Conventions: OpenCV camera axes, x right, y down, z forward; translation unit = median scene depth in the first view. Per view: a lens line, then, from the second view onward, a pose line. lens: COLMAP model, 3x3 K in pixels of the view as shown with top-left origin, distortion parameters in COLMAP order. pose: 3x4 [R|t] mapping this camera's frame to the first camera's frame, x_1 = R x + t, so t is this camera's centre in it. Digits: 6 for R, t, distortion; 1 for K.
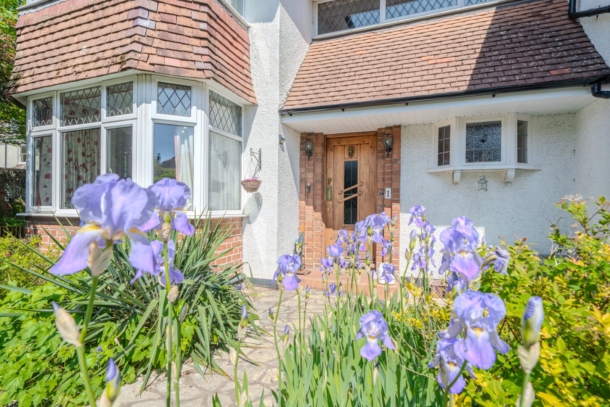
lens RADIAL K [[309.8, 0, 303.4], [0, 309.8, 205.5], [0, 0, 1]] dist [-0.004390, -0.000379]
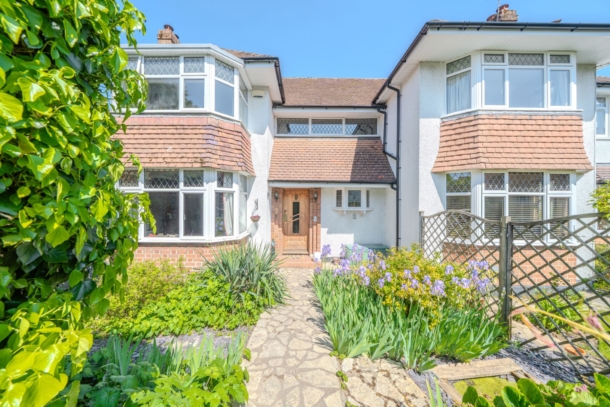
lens RADIAL K [[206.6, 0, 305.1], [0, 206.6, 203.3], [0, 0, 1]] dist [-0.002946, -0.000274]
pose [[0.928934, 0.002219, 0.370239, -0.376541], [-0.000804, 0.999992, -0.003977, -0.165474], [-0.370245, 0.003397, 0.928928, -0.356719]]
